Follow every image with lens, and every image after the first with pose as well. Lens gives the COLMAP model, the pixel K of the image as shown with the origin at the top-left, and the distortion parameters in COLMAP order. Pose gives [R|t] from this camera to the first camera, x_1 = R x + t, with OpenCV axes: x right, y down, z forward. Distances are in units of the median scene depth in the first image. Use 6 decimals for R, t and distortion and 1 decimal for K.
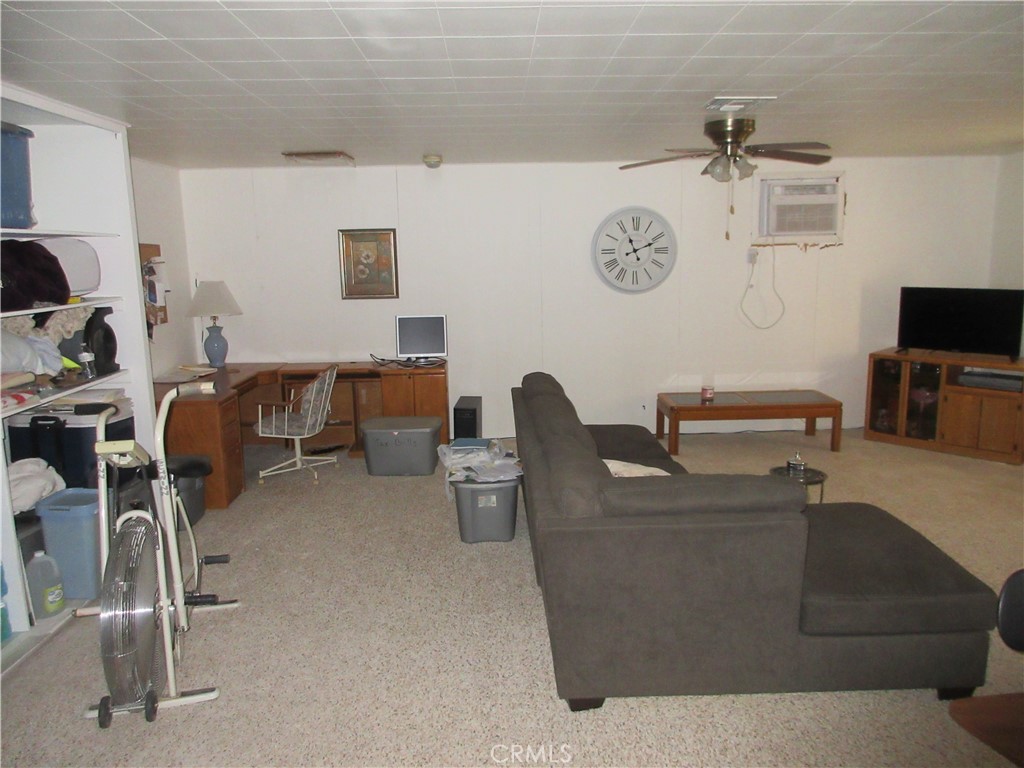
lens RADIAL K [[743.2, 0, 516.3], [0, 743.2, 382.7], [0, 0, 1]] dist [-0.037218, 0.000651]
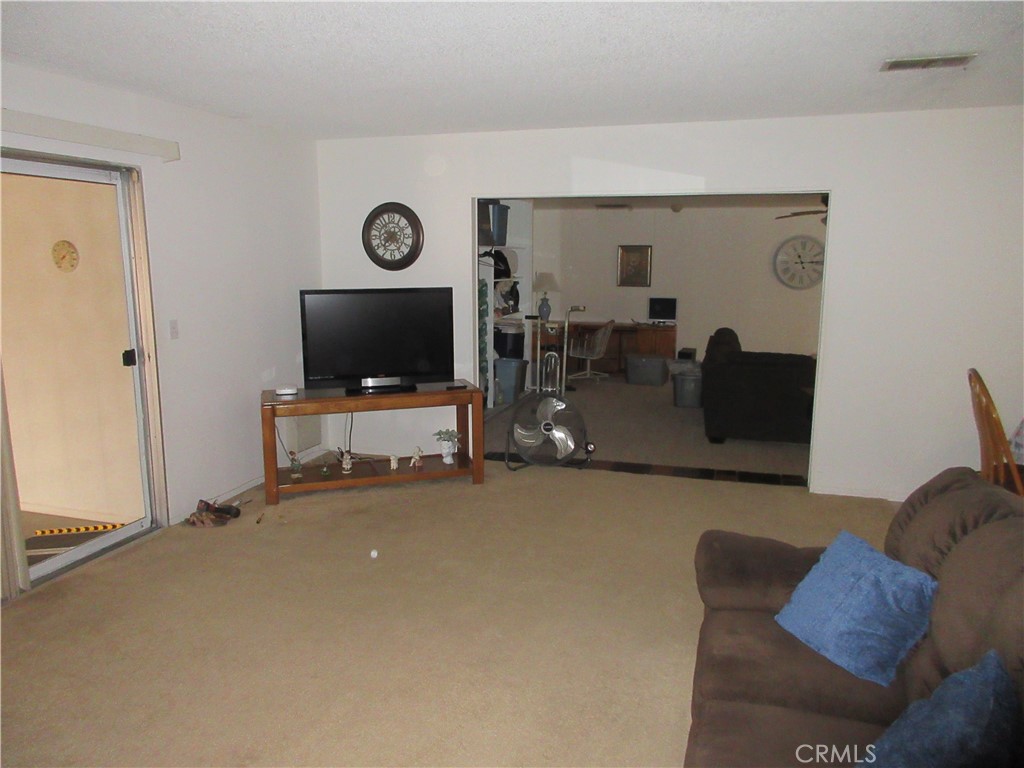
lens RADIAL K [[743.2, 0, 513.4], [0, 743.2, 389.1], [0, 0, 1]] dist [-0.037218, 0.000651]
pose [[0.946210, 0.078555, -0.313871, 0.097560], [-0.077739, 0.996859, 0.015137, 0.120945], [0.314074, 0.010077, 0.949345, -0.720830]]
